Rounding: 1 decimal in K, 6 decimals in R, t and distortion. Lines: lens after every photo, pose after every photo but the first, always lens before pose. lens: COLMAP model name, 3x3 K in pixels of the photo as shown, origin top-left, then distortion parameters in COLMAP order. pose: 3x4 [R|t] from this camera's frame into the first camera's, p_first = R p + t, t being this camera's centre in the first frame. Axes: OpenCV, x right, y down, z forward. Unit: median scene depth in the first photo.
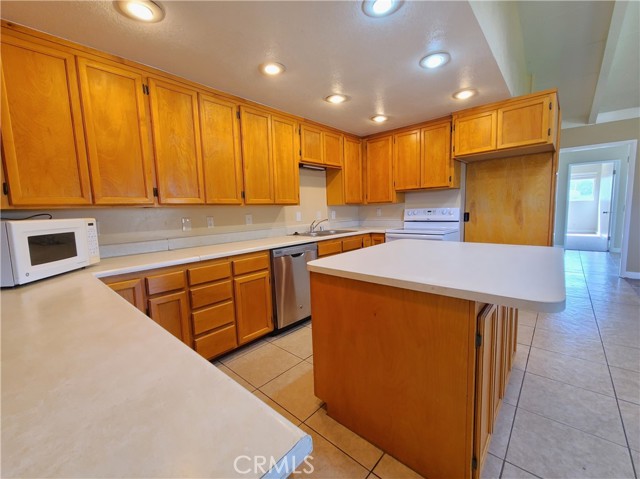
lens RADIAL K [[263.9, 0, 320.2], [0, 263.9, 237.1], [0, 0, 1]] dist [-0.001865, -0.000738]
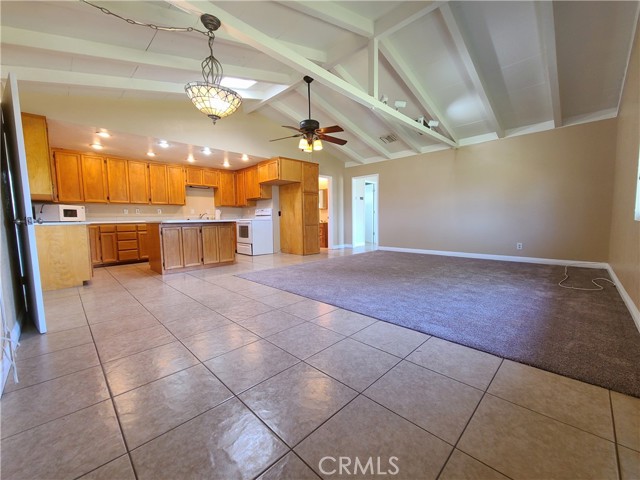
lens RADIAL K [[263.9, 0, 321.8], [0, 263.9, 240.7], [0, 0, 1]] dist [-0.001865, -0.000738]
pose [[0.997672, 0.025709, -0.063163, 1.626107], [-0.027007, 0.999440, -0.019778, 0.244123], [0.062619, 0.021438, 0.997807, -1.447781]]
